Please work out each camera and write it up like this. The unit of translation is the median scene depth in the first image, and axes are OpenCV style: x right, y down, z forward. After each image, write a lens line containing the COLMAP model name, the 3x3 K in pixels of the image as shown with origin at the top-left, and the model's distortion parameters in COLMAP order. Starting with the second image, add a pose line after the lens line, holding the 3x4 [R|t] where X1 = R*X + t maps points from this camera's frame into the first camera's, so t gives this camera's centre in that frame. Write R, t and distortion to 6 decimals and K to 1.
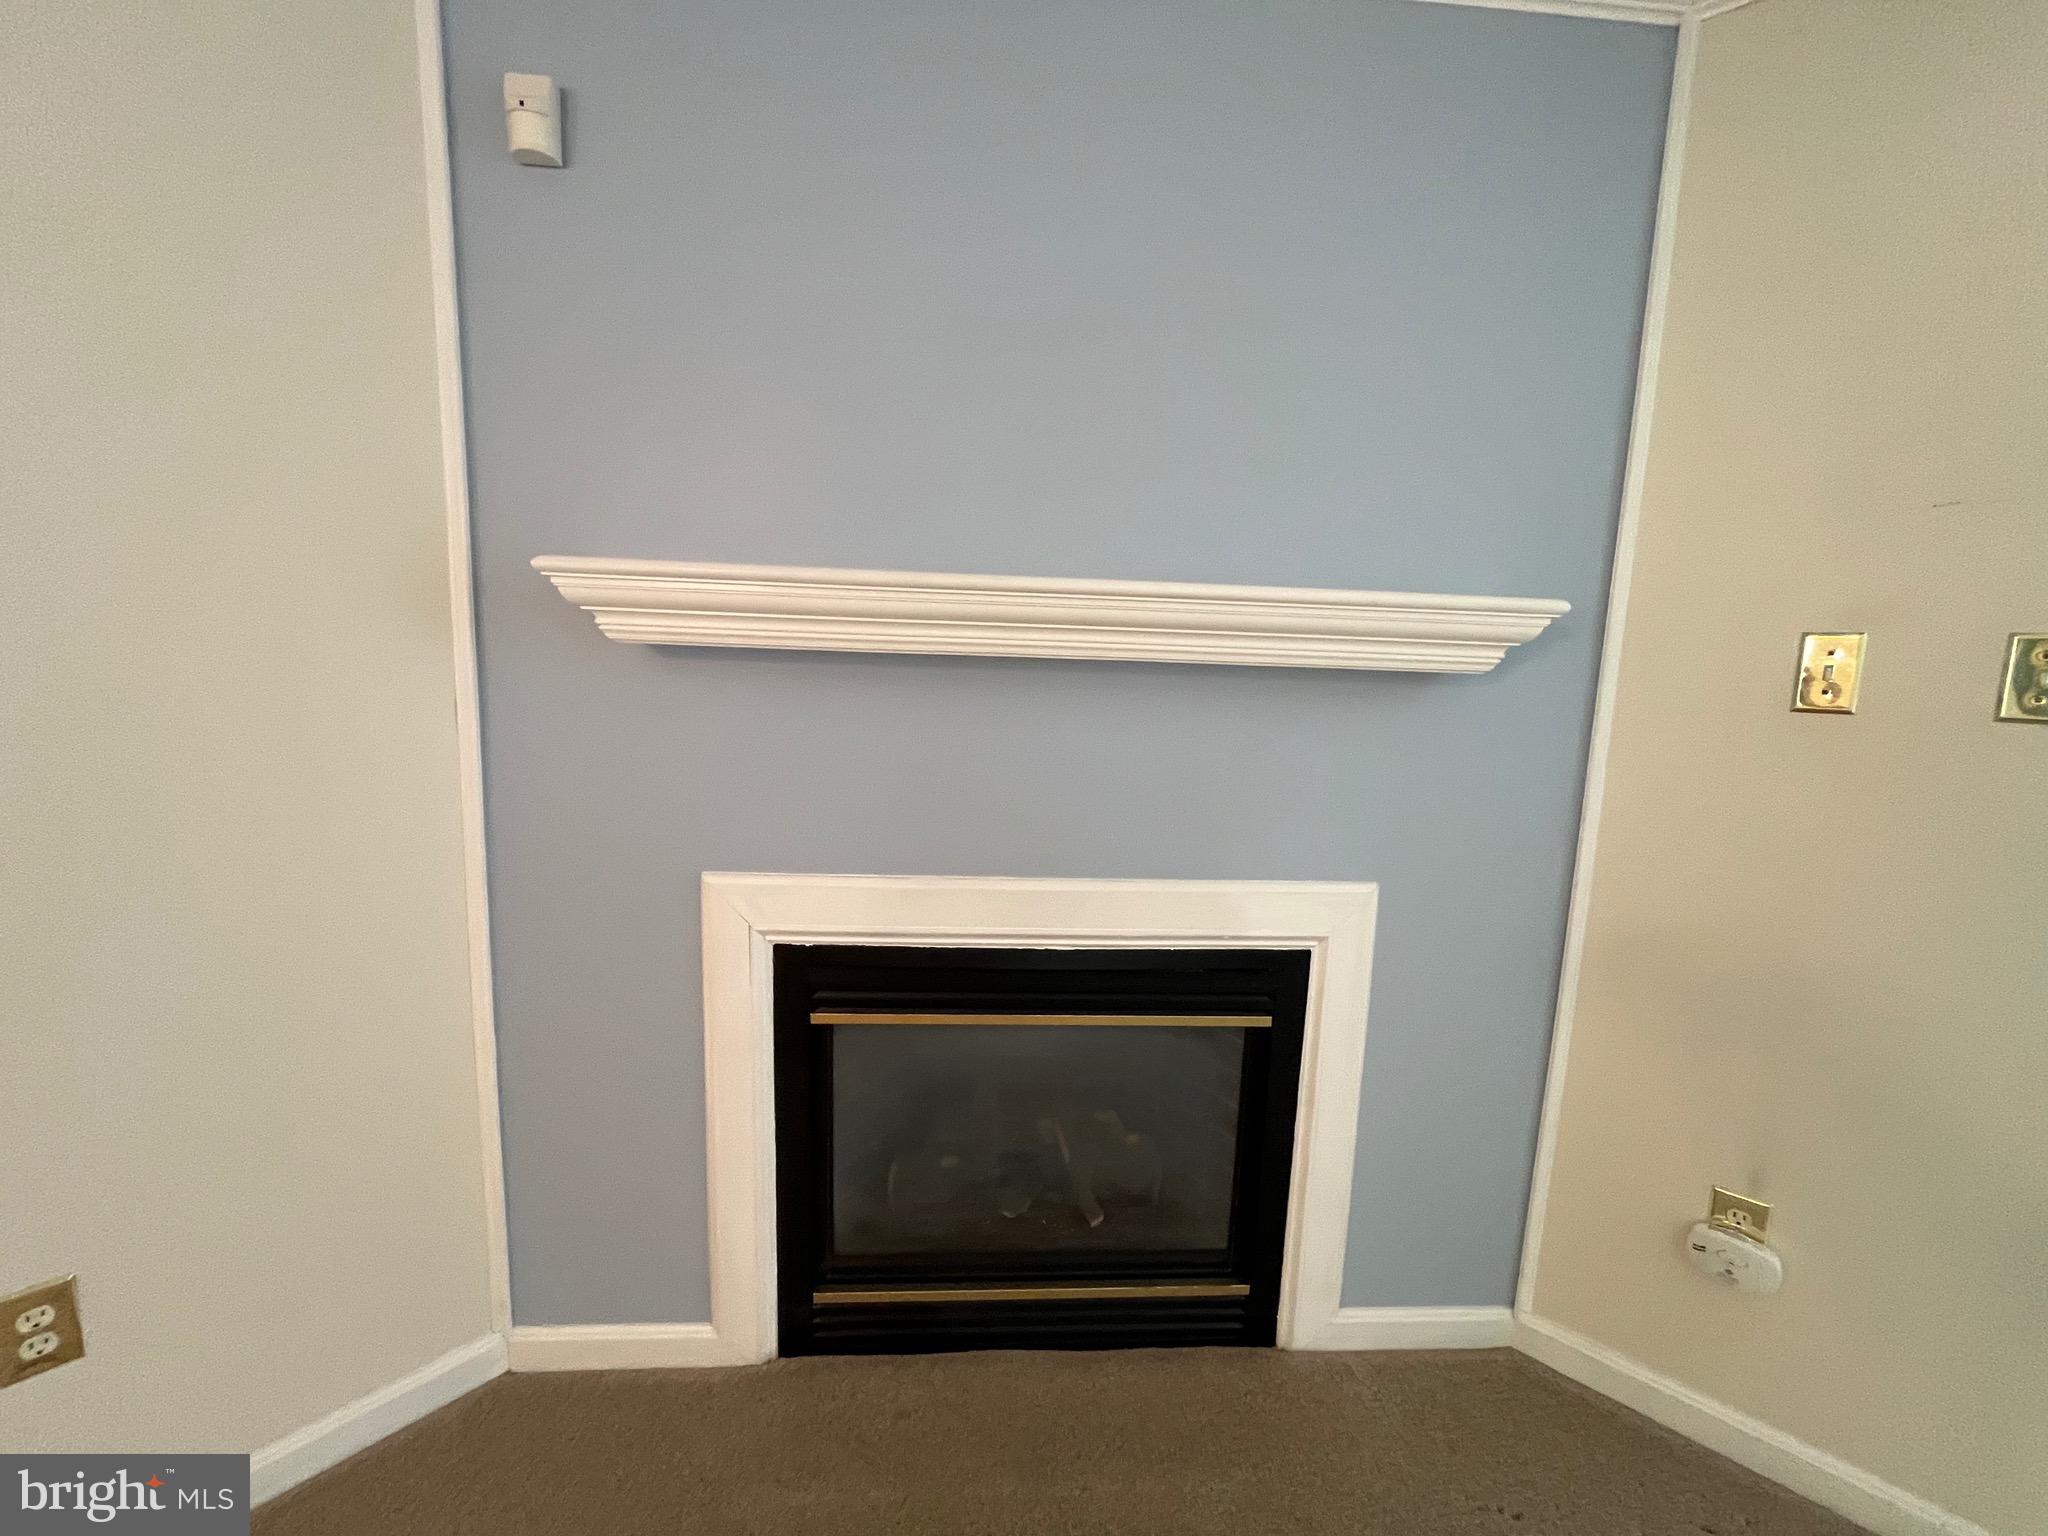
lens RADIAL K [[822.7, 0, 1016.8], [0, 822.7, 760.7], [0, 0, 1]] dist [-0.004423, -0.000344]
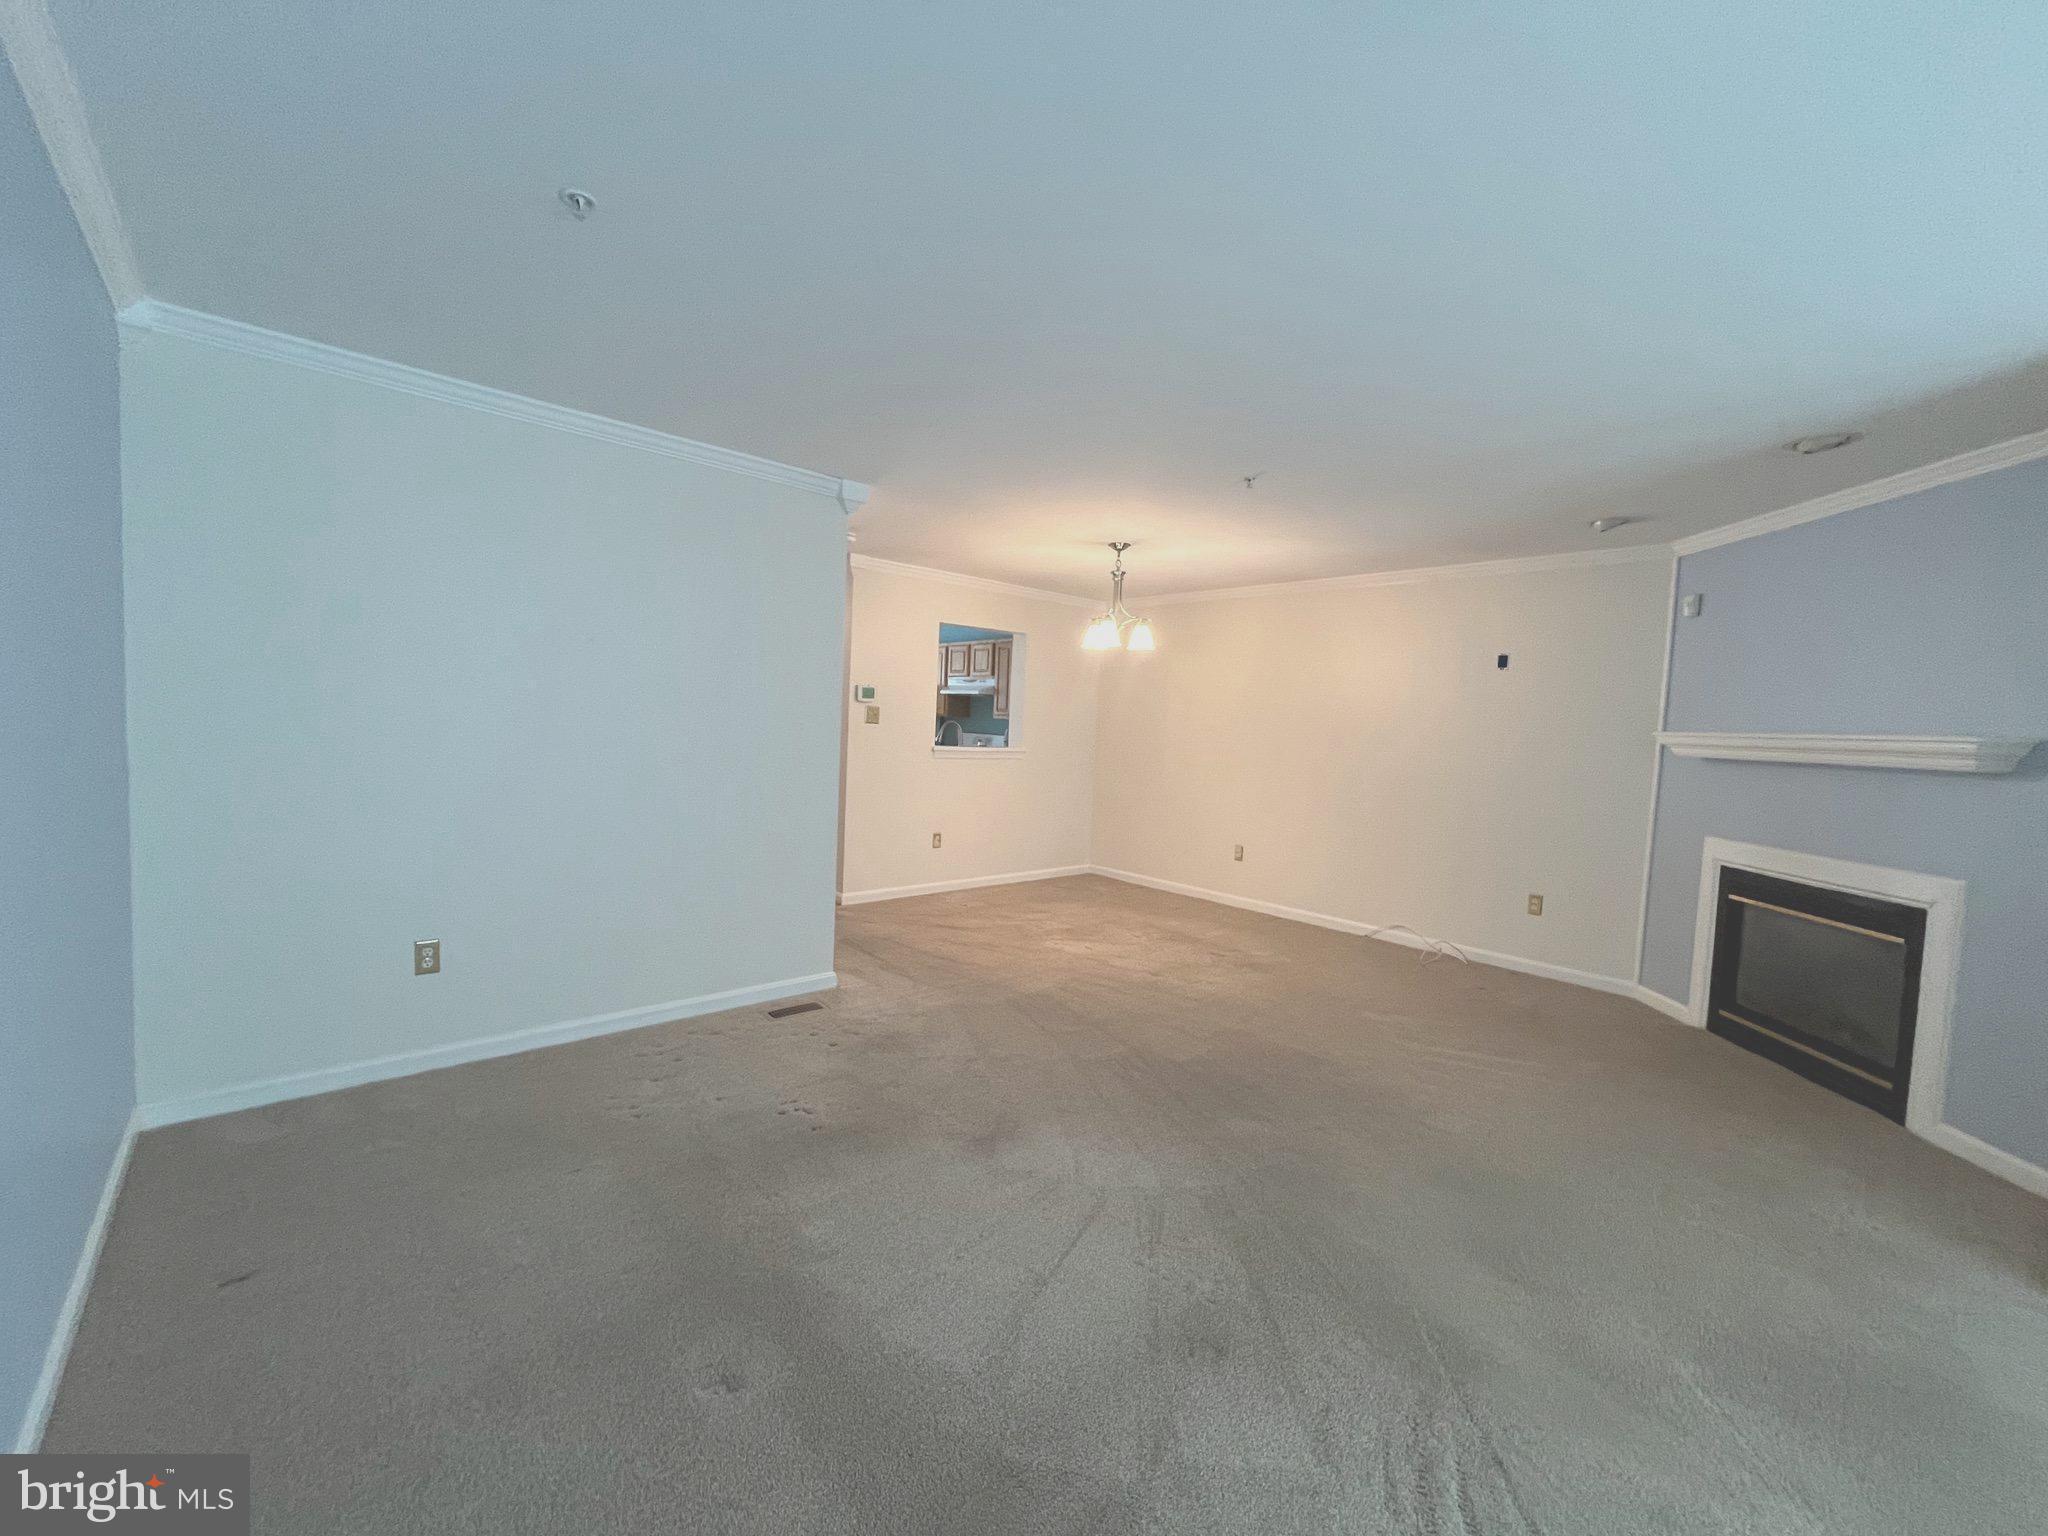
lens RADIAL K [[822.7, 0, 1019.4], [0, 822.7, 774.4], [0, 0, 1]] dist [-0.004423, -0.000344]
pose [[-0.127122, 0.019761, -0.991690, 2.617562], [-0.186197, 0.981552, 0.043428, 0.233975], [0.974254, 0.190171, -0.121097, -0.979321]]
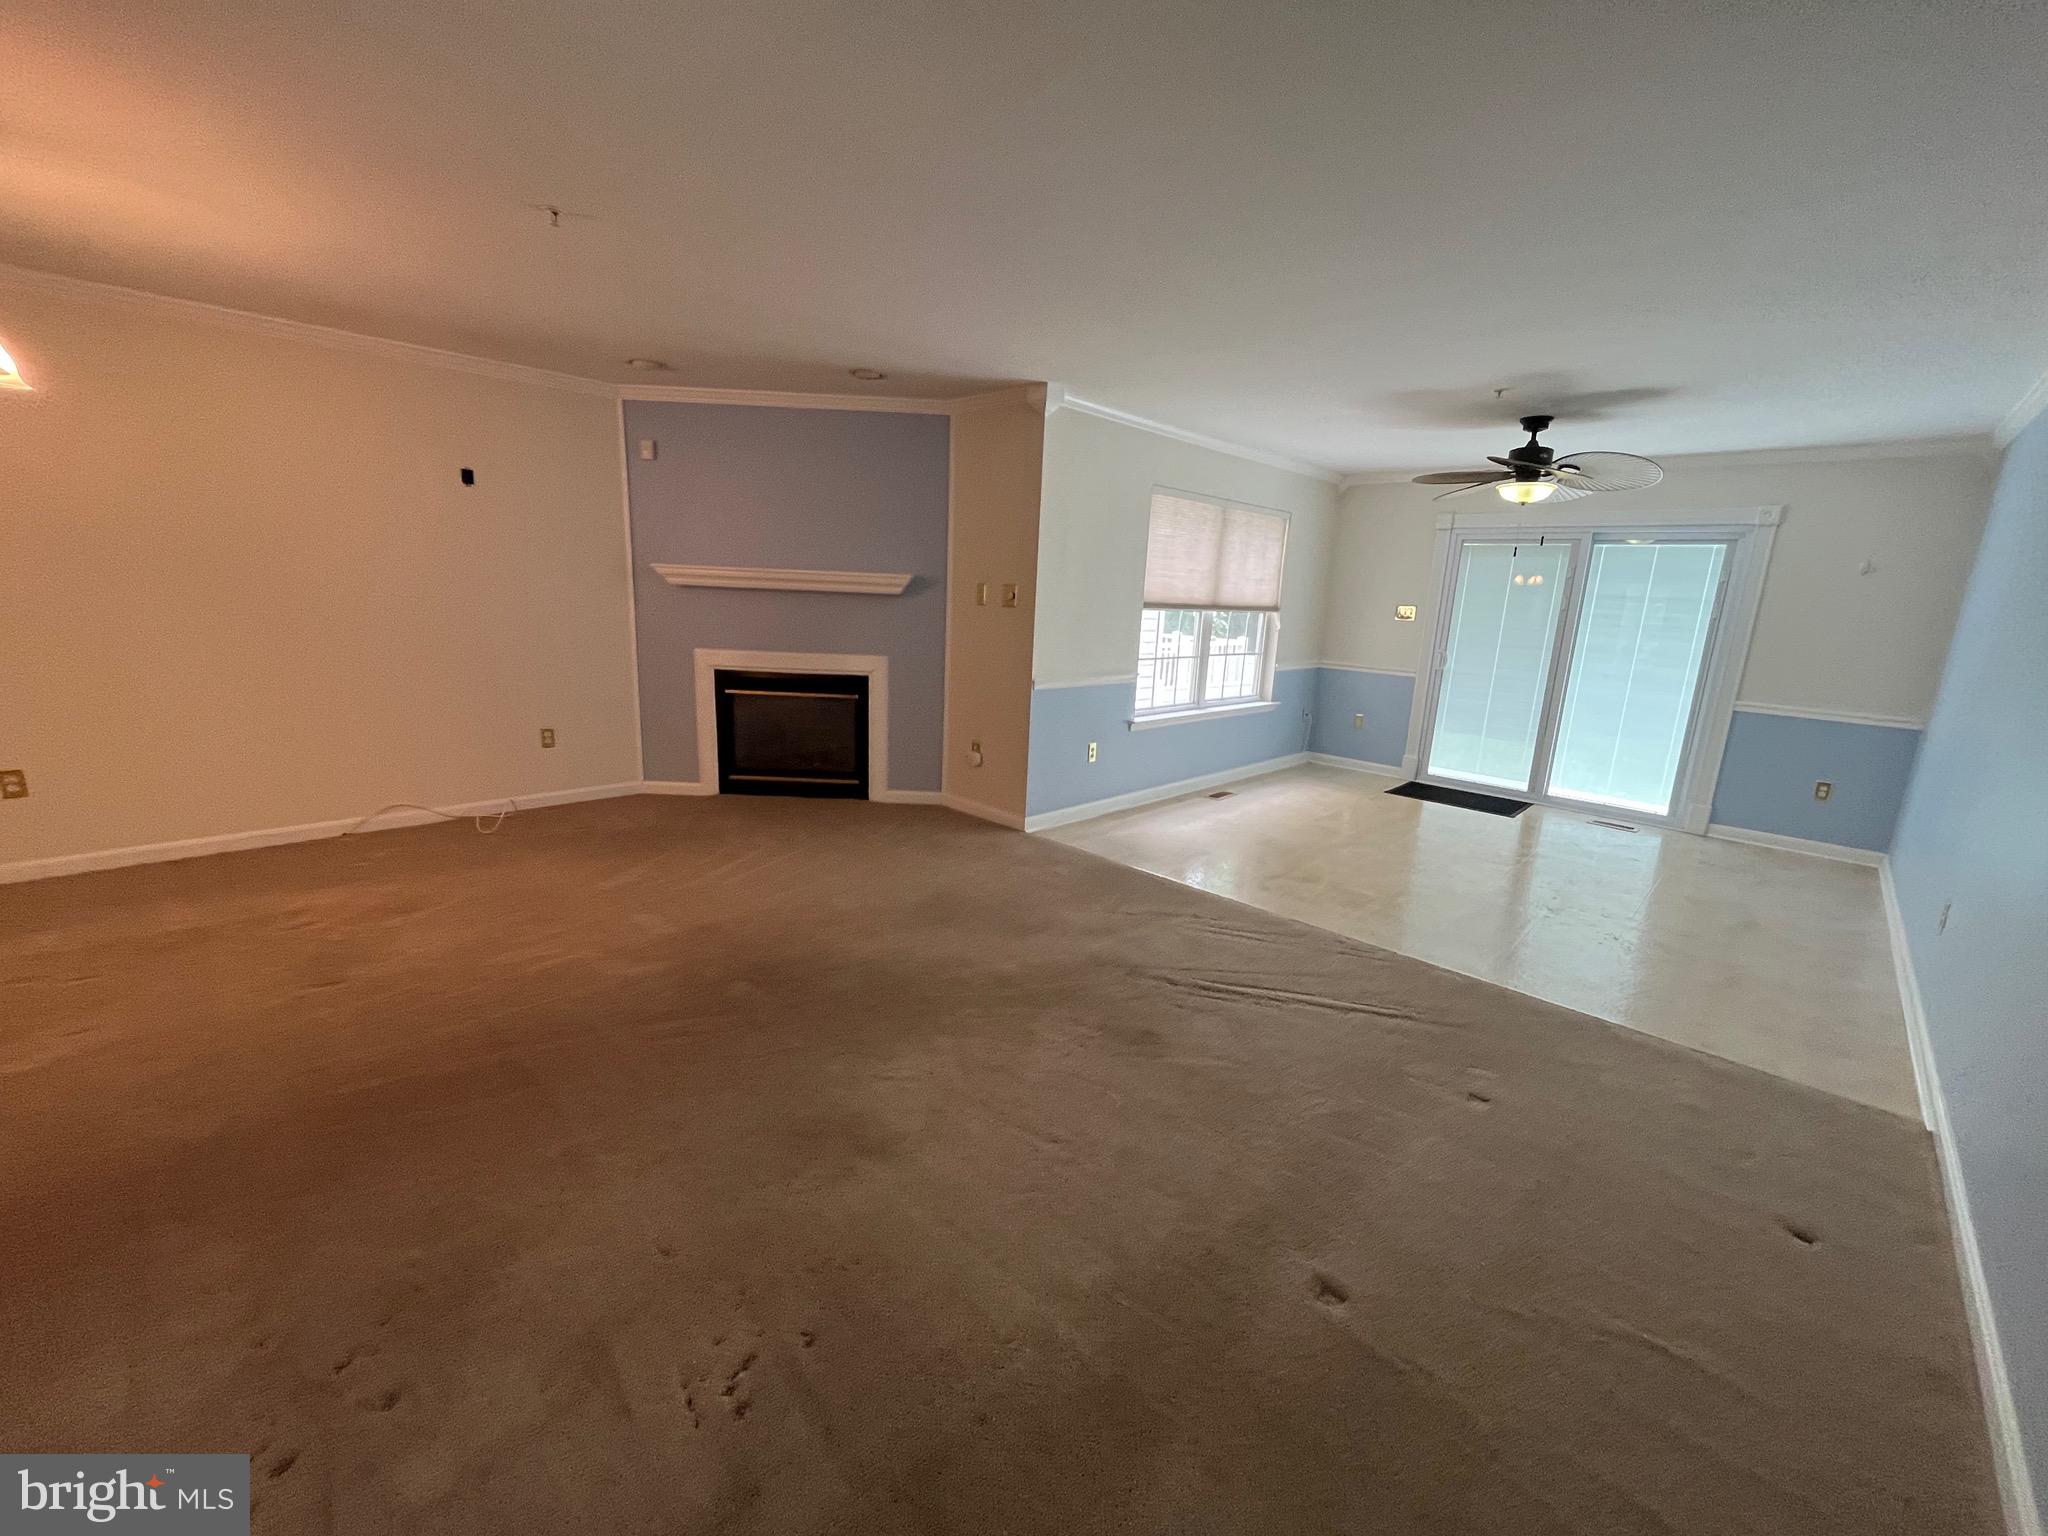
lens RADIAL K [[822.7, 0, 1026.5], [0, 822.7, 768.0], [0, 0, 1]] dist [-0.004423, -0.000344]
pose [[0.998803, 0.018429, -0.045318, 1.188458], [-0.014956, 0.997009, 0.075821, 0.346333], [0.046580, -0.075052, 0.996091, -2.445371]]
